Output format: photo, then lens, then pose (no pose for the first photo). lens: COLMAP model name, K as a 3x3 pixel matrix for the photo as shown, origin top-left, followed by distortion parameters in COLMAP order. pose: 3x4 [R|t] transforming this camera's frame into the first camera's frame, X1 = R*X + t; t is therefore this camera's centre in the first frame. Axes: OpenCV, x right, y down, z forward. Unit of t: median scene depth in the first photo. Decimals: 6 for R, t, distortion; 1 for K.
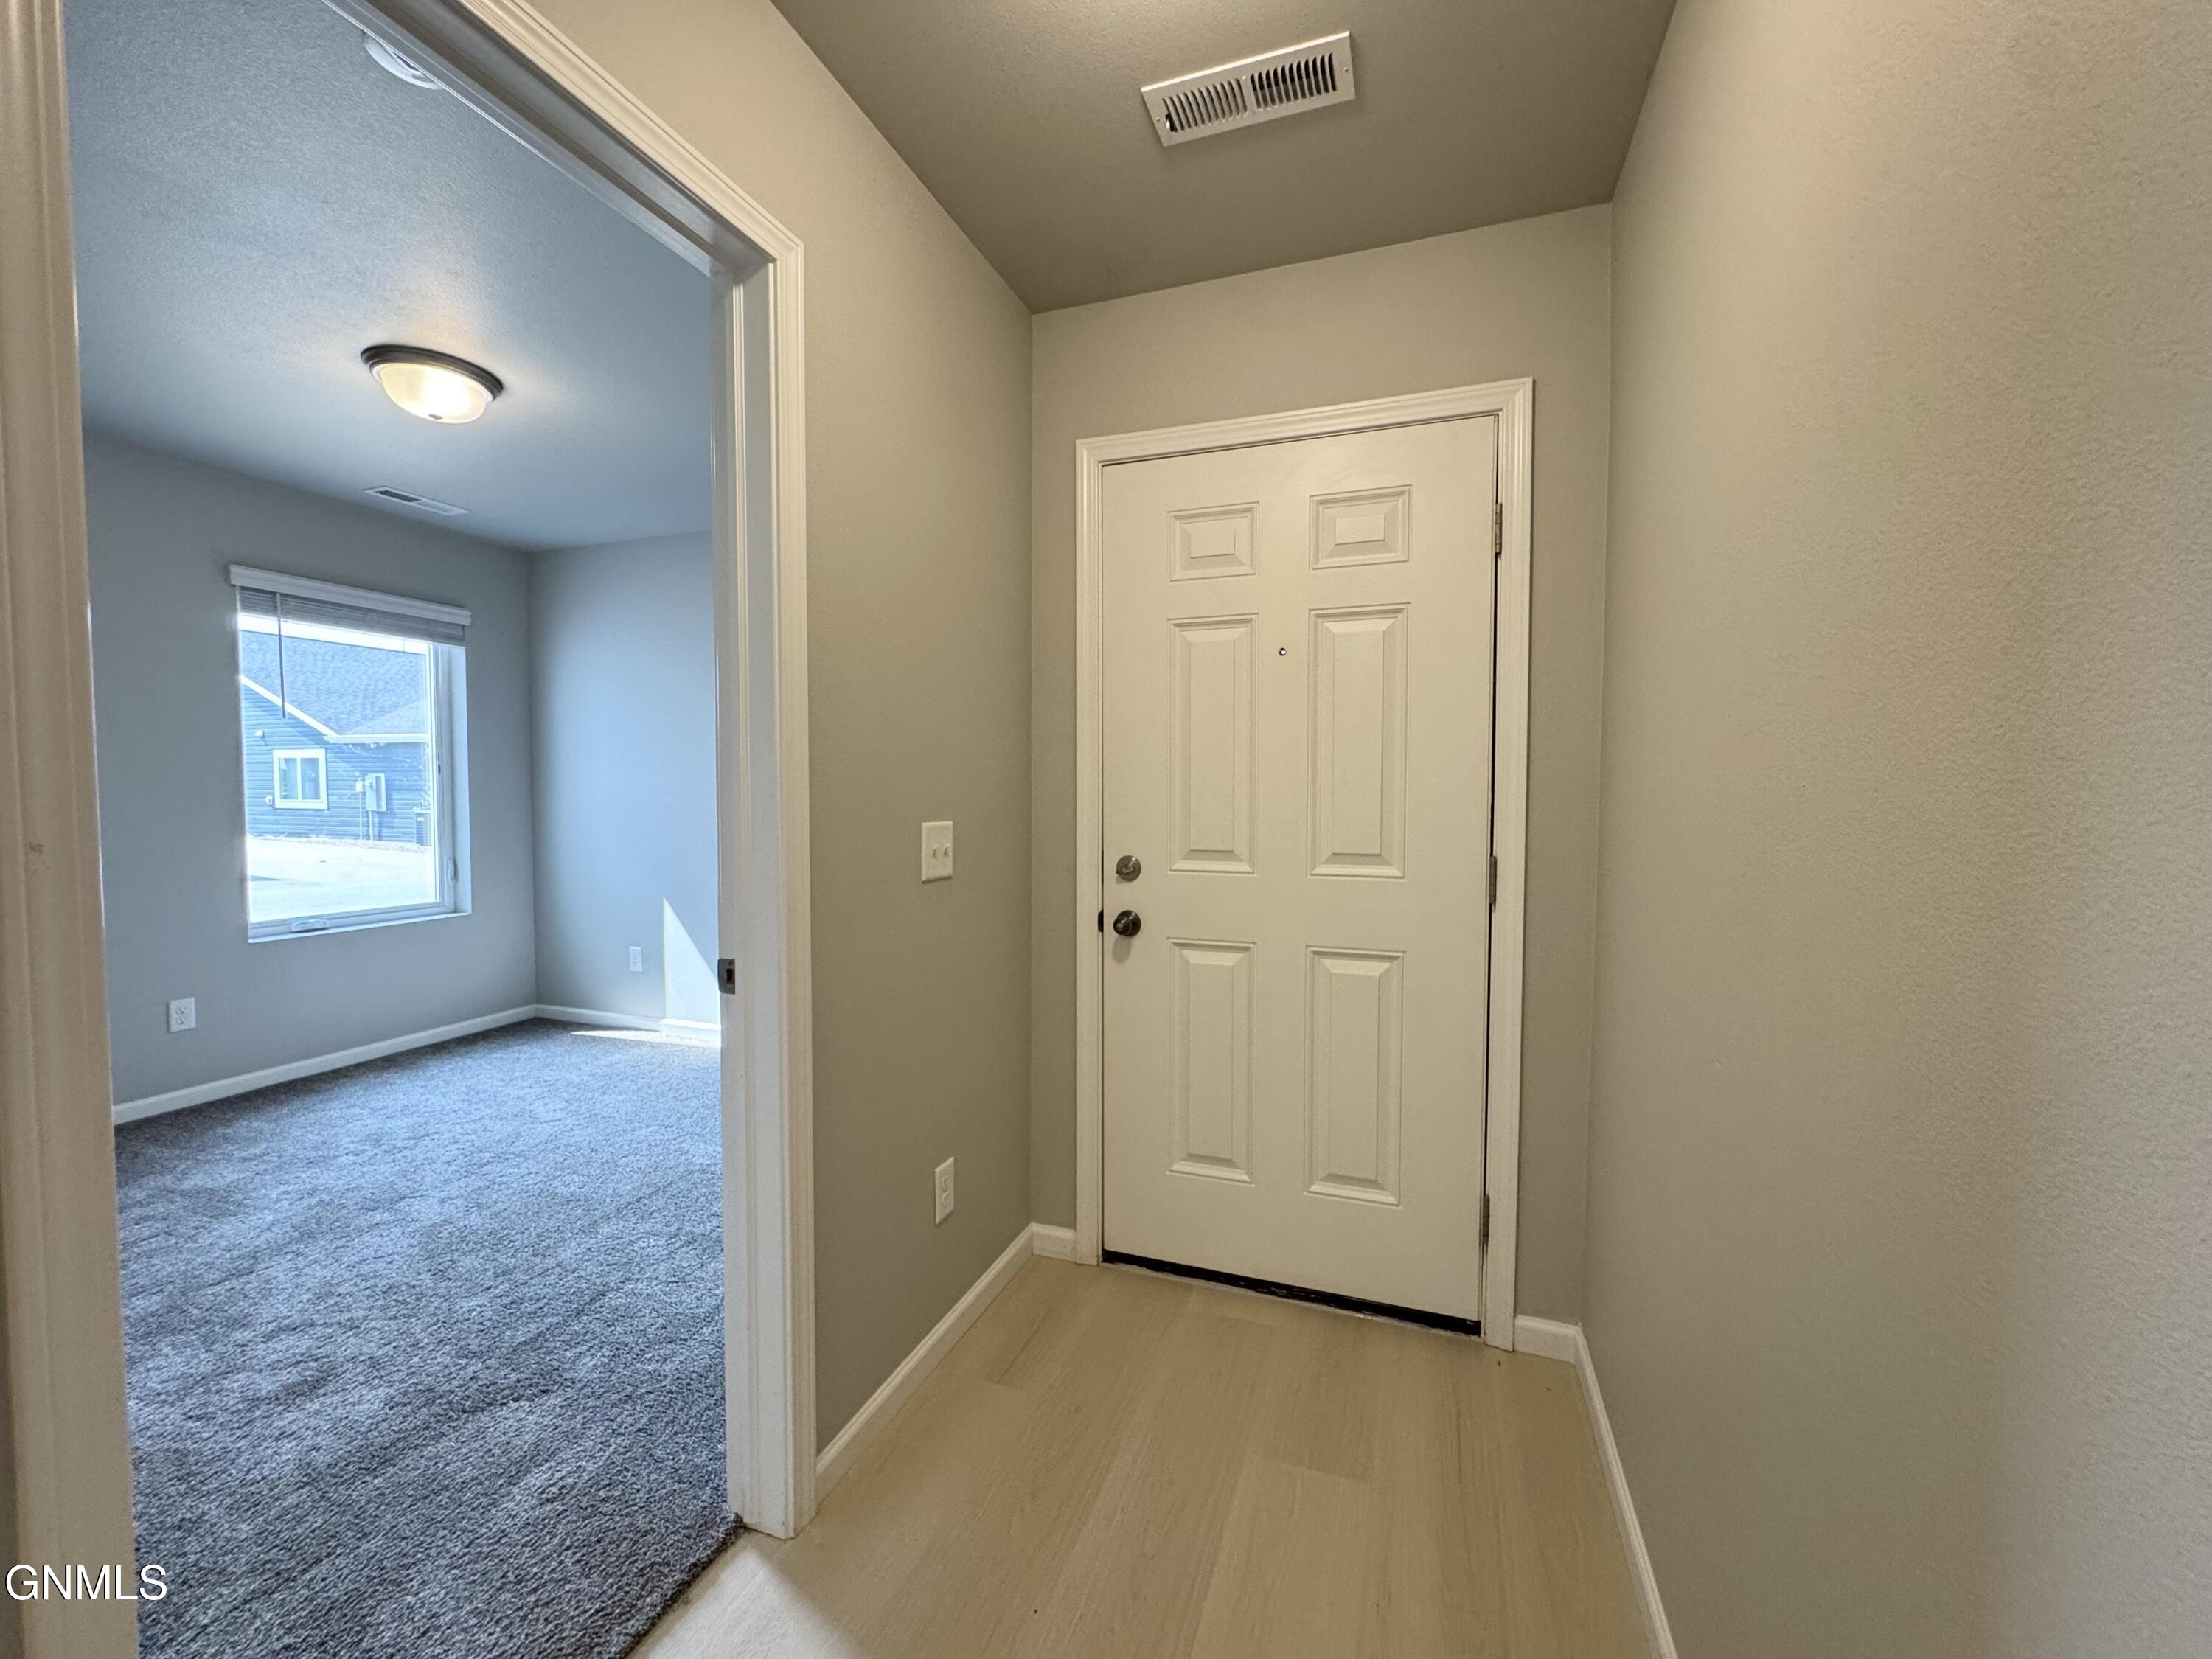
lens RADIAL K [[886.8, 0, 1097.8], [0, 886.8, 818.9], [0, 0, 1]] dist [-0.004150, 0.000312]
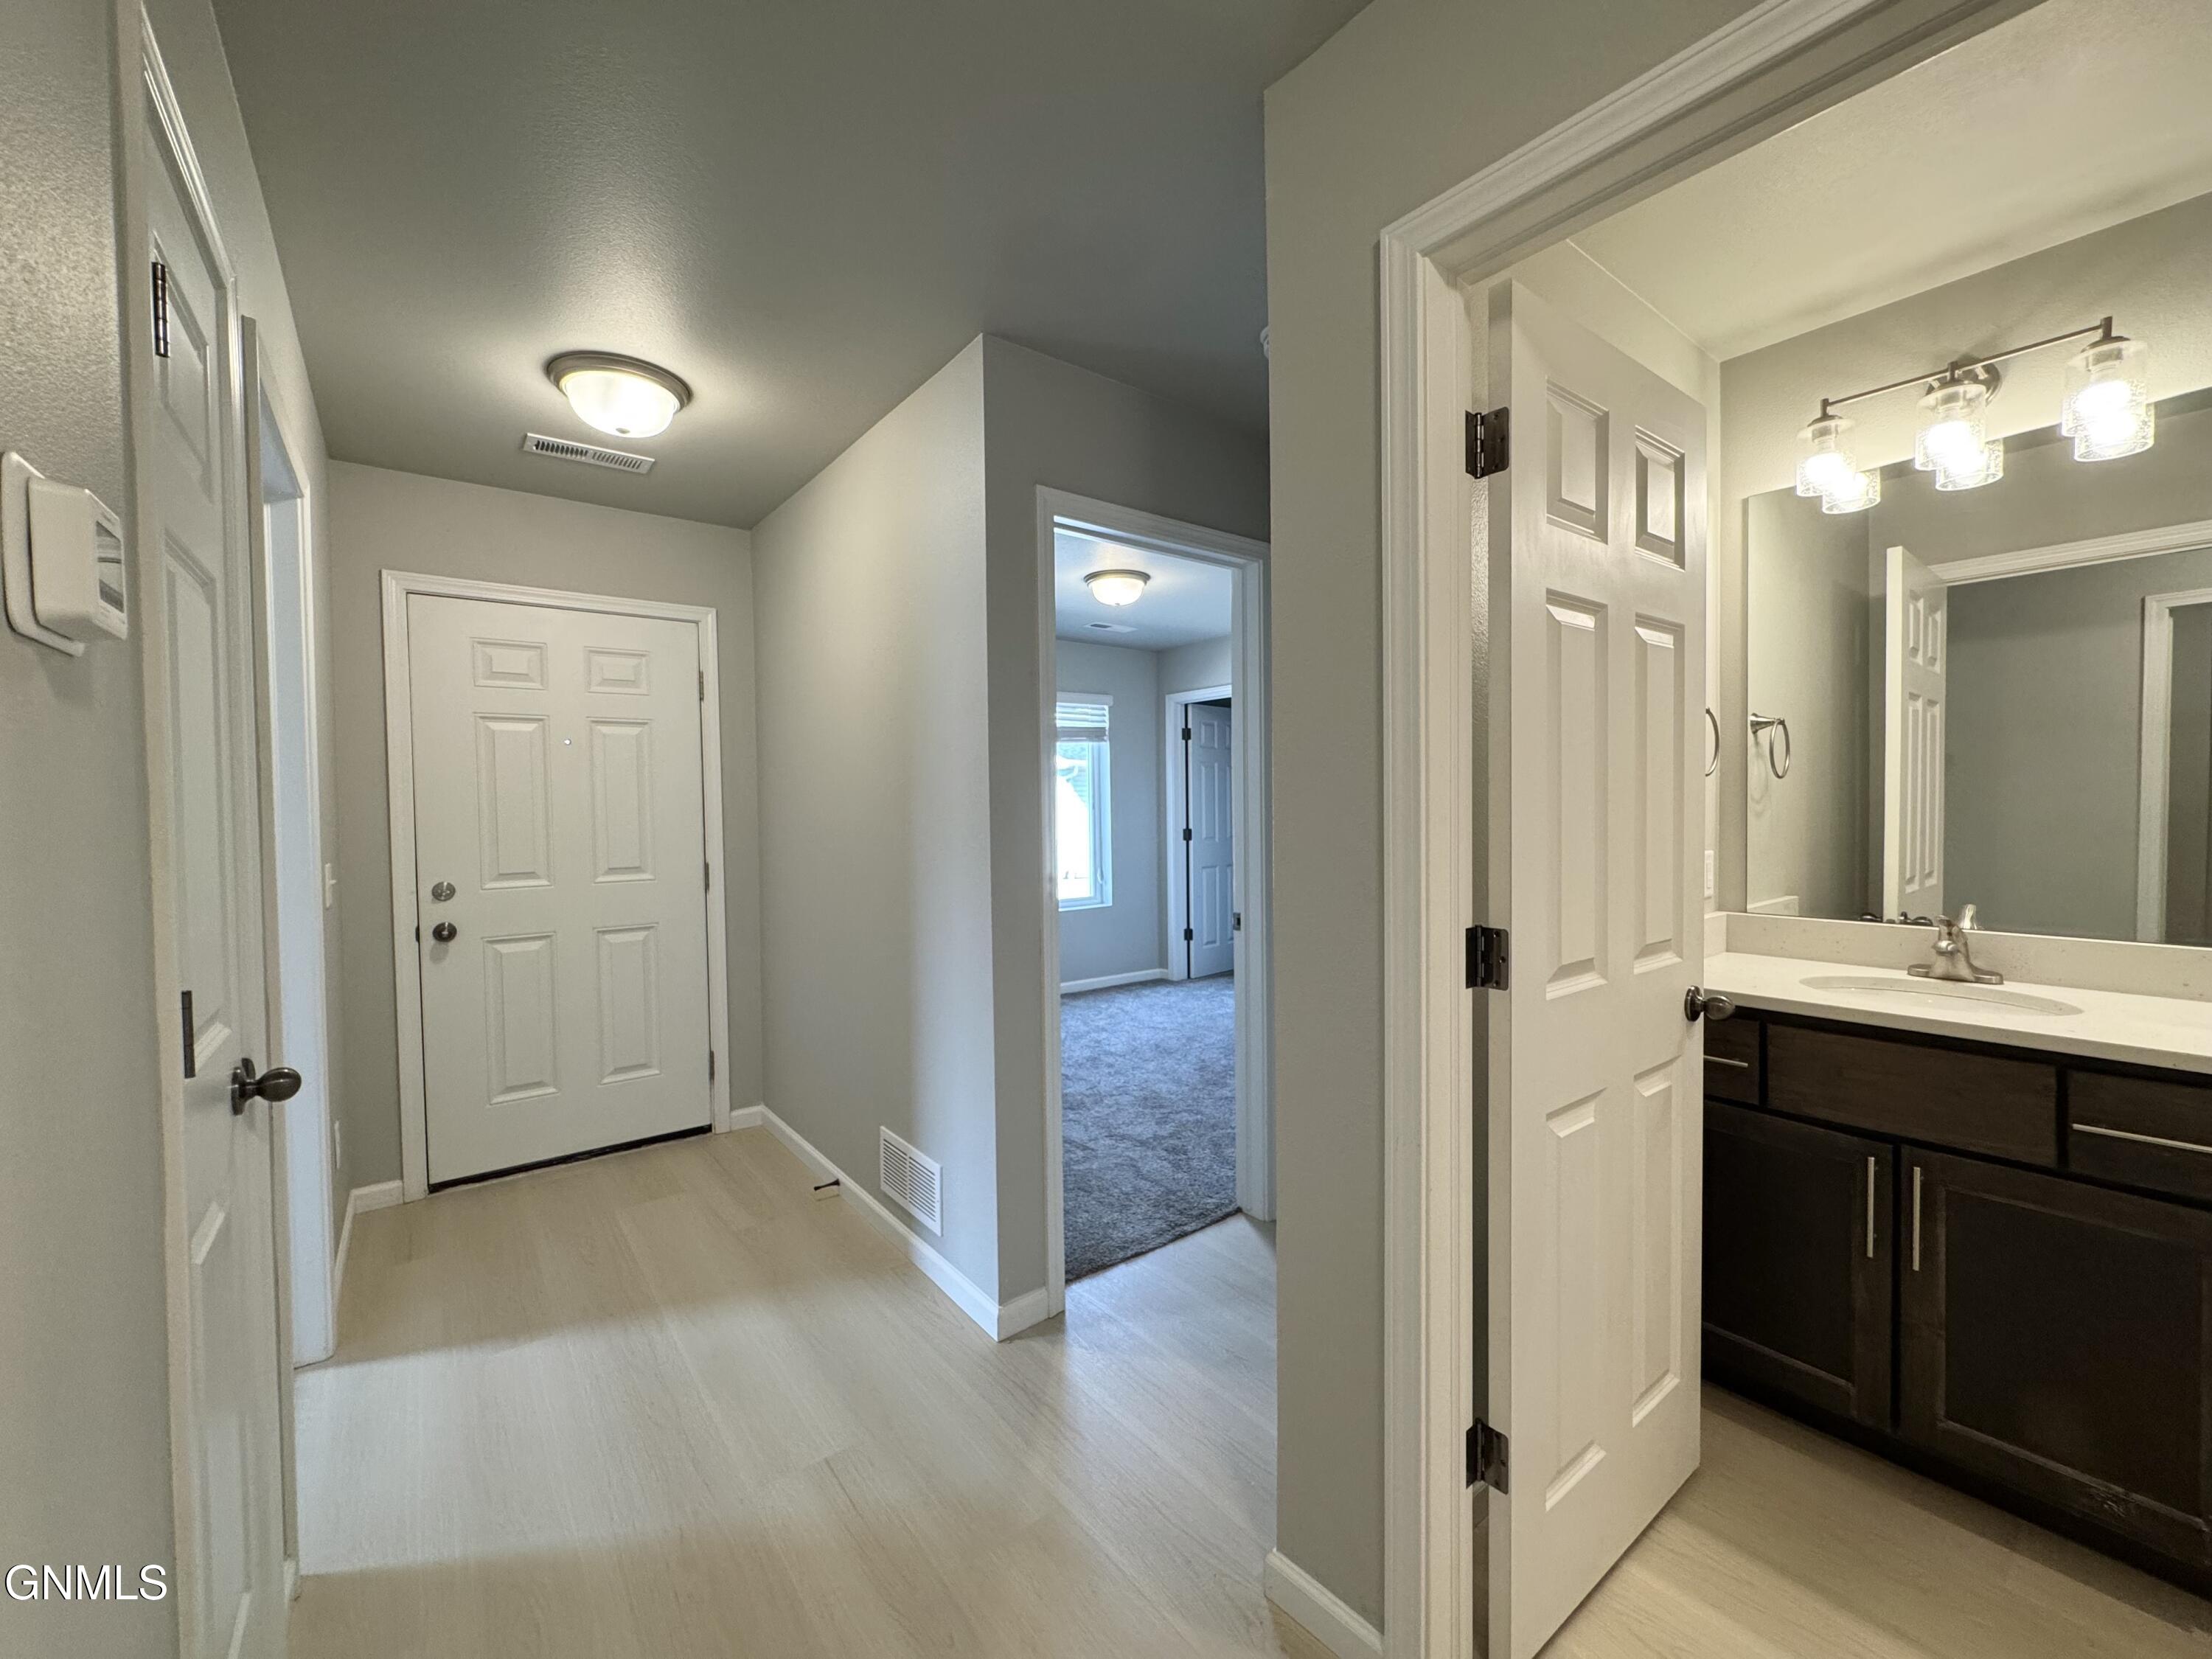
lens RADIAL K [[886.8, 0, 1110.1], [0, 886.8, 824.7], [0, 0, 1]] dist [-0.004150, 0.000312]
pose [[0.541017, -0.026080, 0.840607, -0.589699], [0.055740, 0.998433, -0.004899, 0.018370], [-0.839162, 0.049506, 0.541623, -0.639206]]
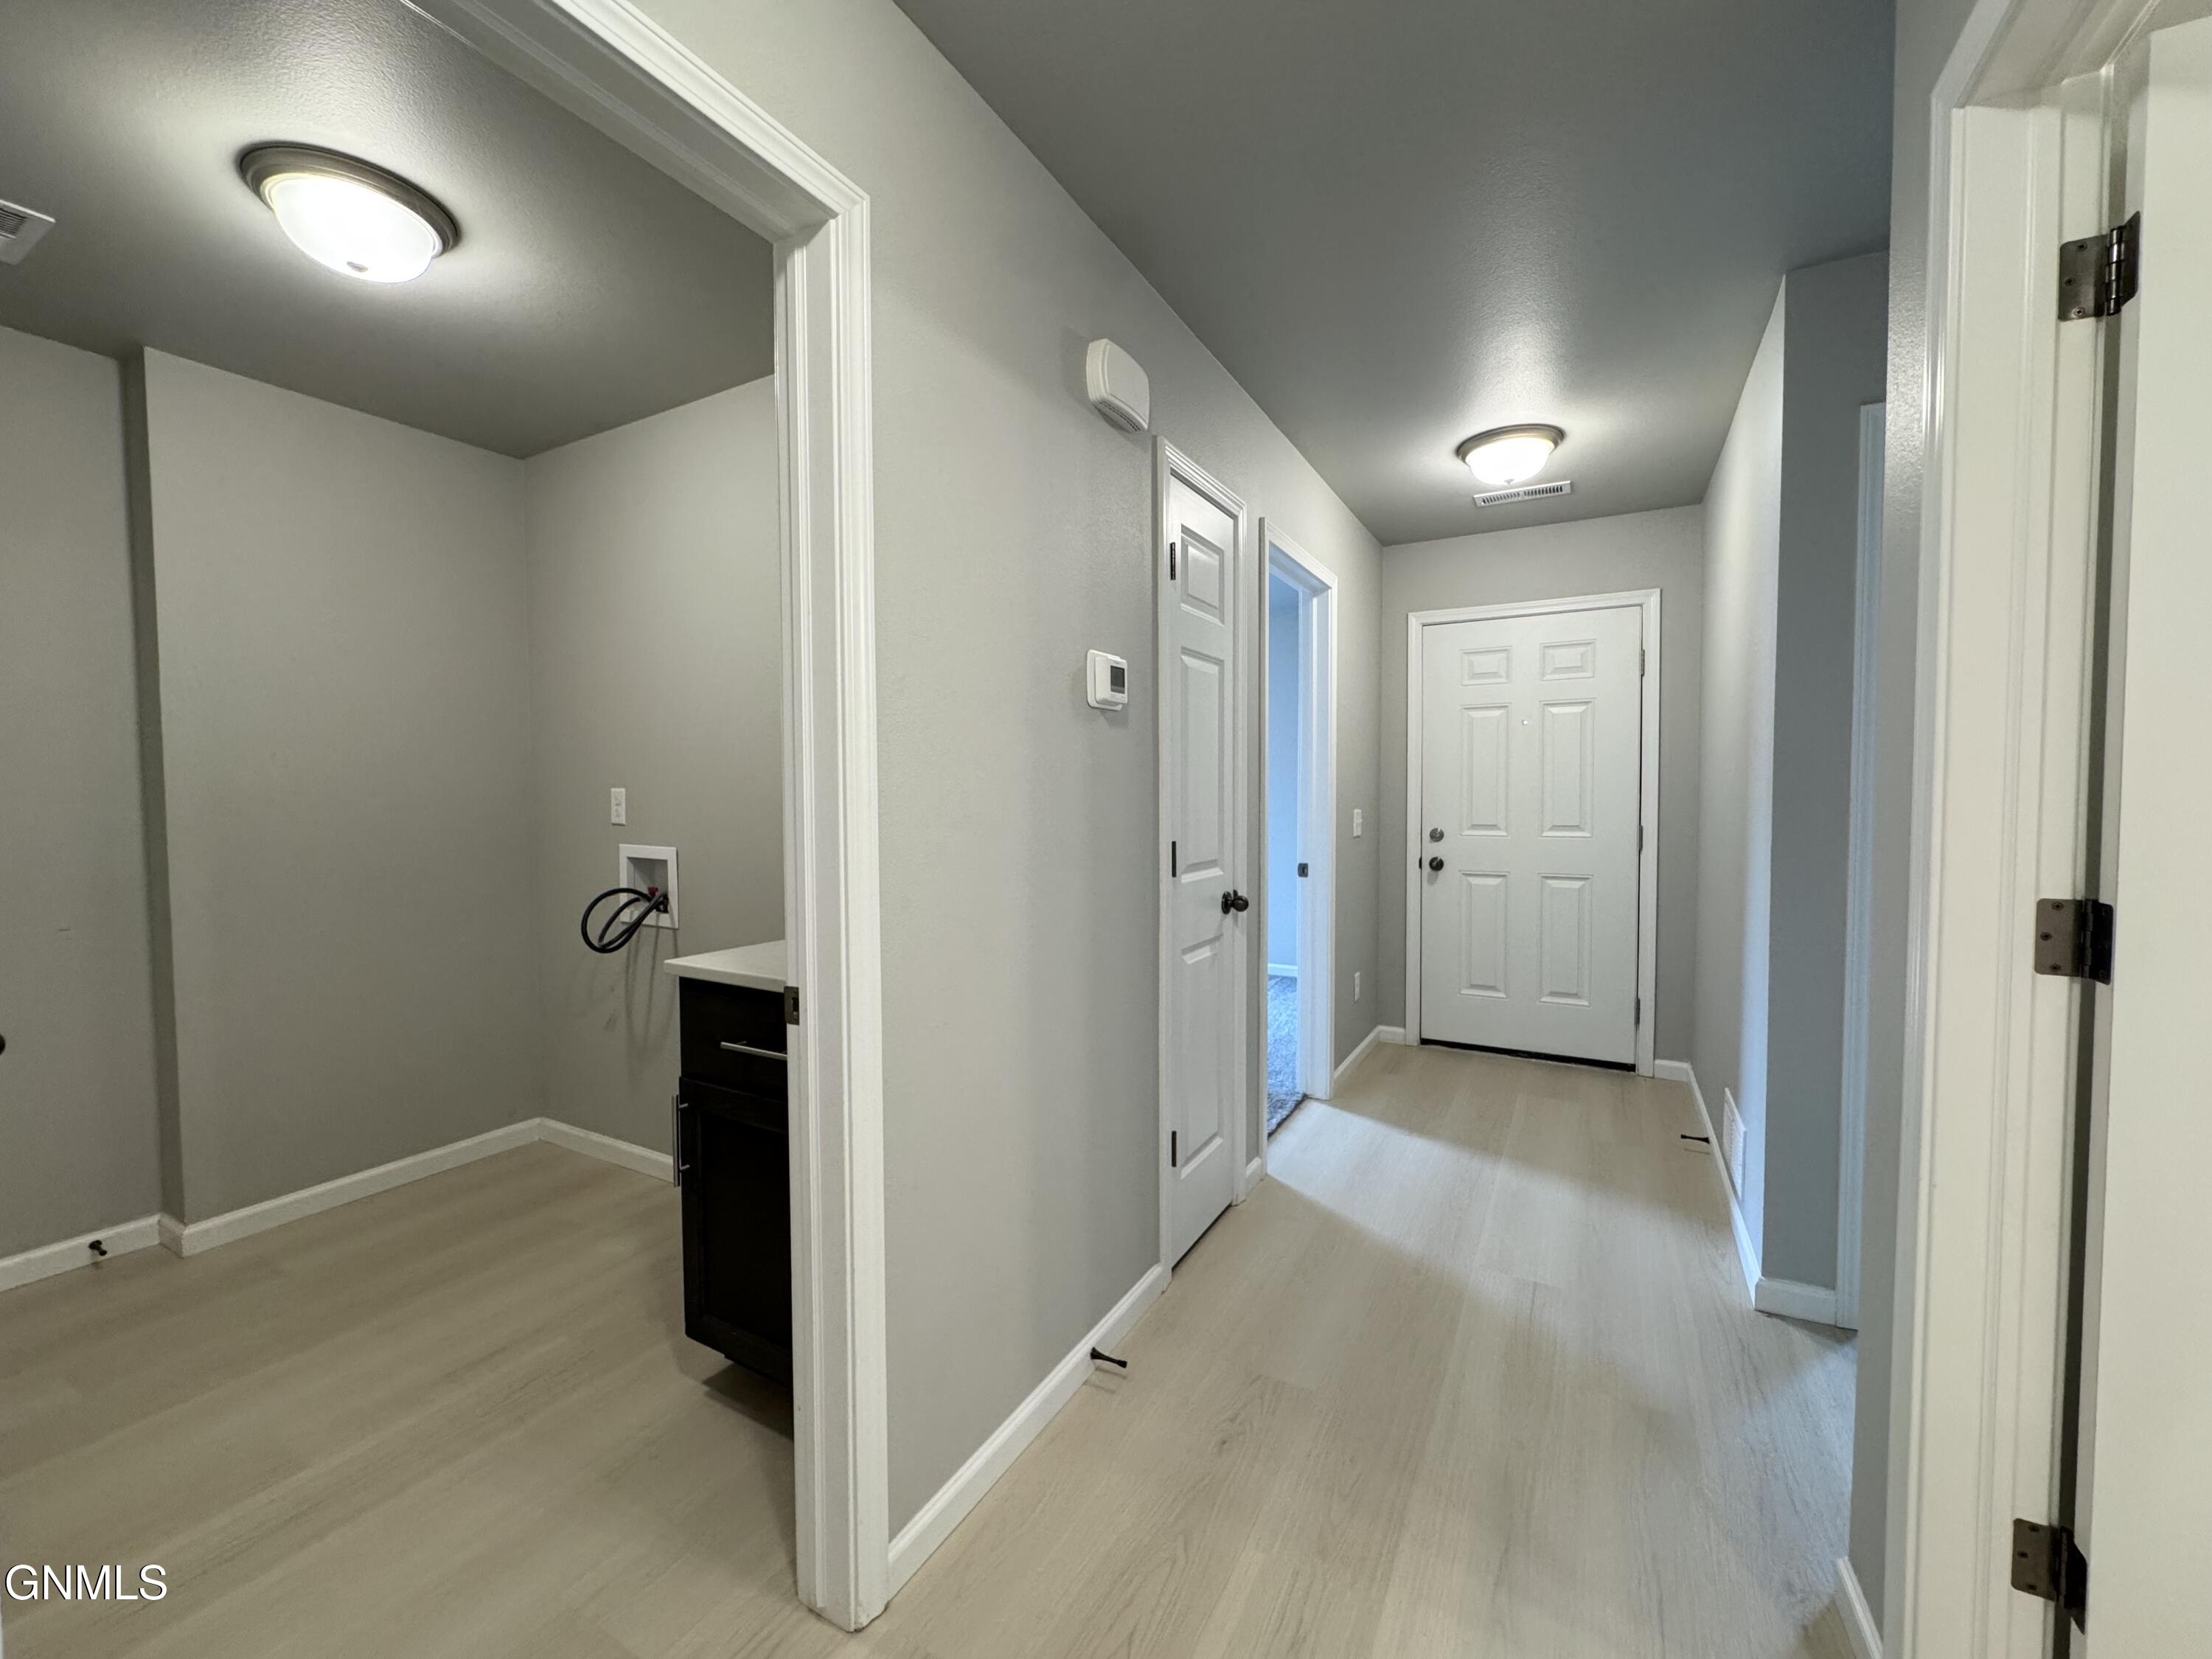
lens RADIAL K [[886.8, 0, 1101.9], [0, 886.8, 825.0], [0, 0, 1]] dist [-0.004150, 0.000312]
pose [[0.985357, 0.001182, -0.170498, -0.376462], [-0.003658, 0.999892, -0.014212, 0.068662], [0.170463, 0.014627, 0.985255, -1.077823]]
